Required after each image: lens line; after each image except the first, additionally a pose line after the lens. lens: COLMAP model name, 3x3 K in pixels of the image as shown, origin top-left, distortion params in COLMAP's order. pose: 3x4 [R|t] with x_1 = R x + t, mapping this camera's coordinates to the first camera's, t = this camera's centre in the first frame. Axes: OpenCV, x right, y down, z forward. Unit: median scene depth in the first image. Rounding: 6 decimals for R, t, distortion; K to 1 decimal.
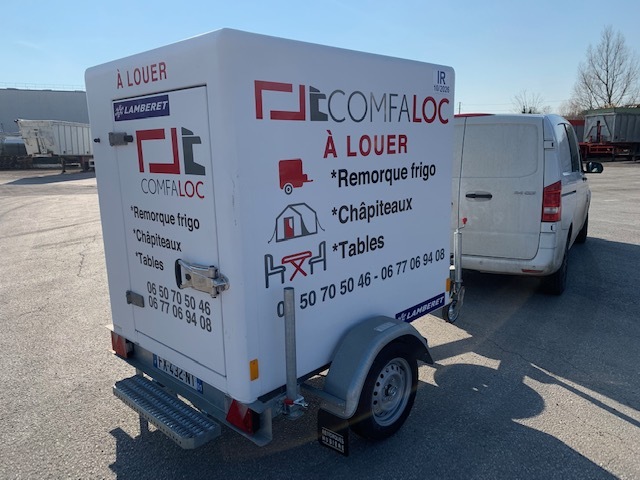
lens RADIAL K [[491.9, 0, 320.0], [0, 491.9, 240.0], [0, 0, 1]] dist [-0.004902, -0.002671]
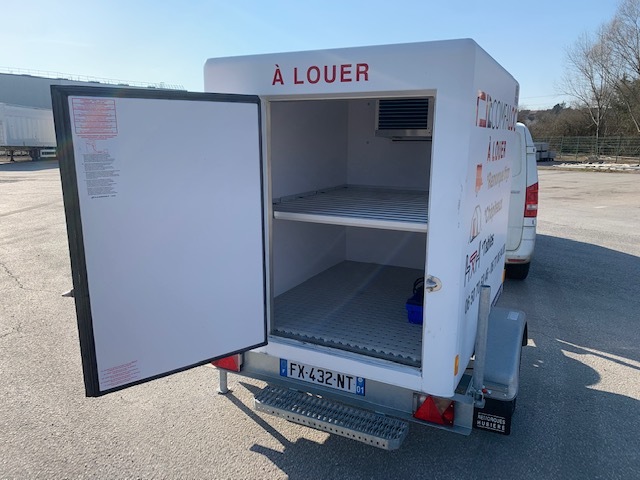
lens RADIAL K [[486.5, 0, 320.0], [0, 486.5, 240.0], [0, 0, 1]] dist [0.005167, 0.001700]
pose [[0.956981, -0.030820, 0.288508, -0.642372], [0.028274, 0.999516, 0.012987, -0.021466], [-0.288768, -0.004271, 0.957390, 0.081201]]
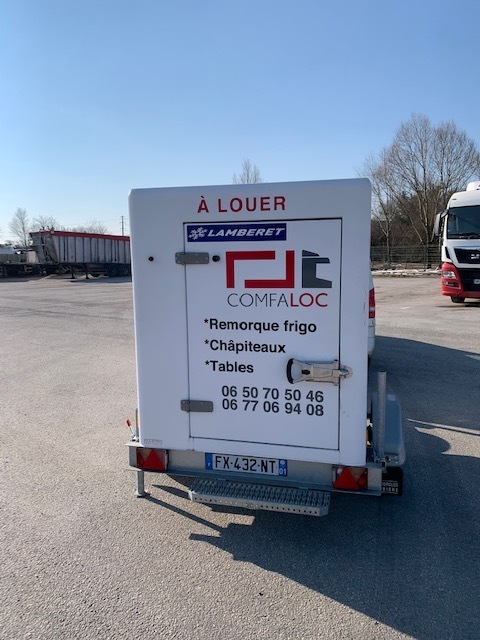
lens RADIAL K [[486.5, 0, 240.0], [0, 486.5, 320.0], [0, 0, 1]] dist [0.005167, 0.001700]
pose [[0.870655, -0.058959, 0.488348, -0.931812], [0.089833, 0.995153, -0.040012, -0.018521], [-0.483622, 0.078706, 0.871731, 0.024141]]
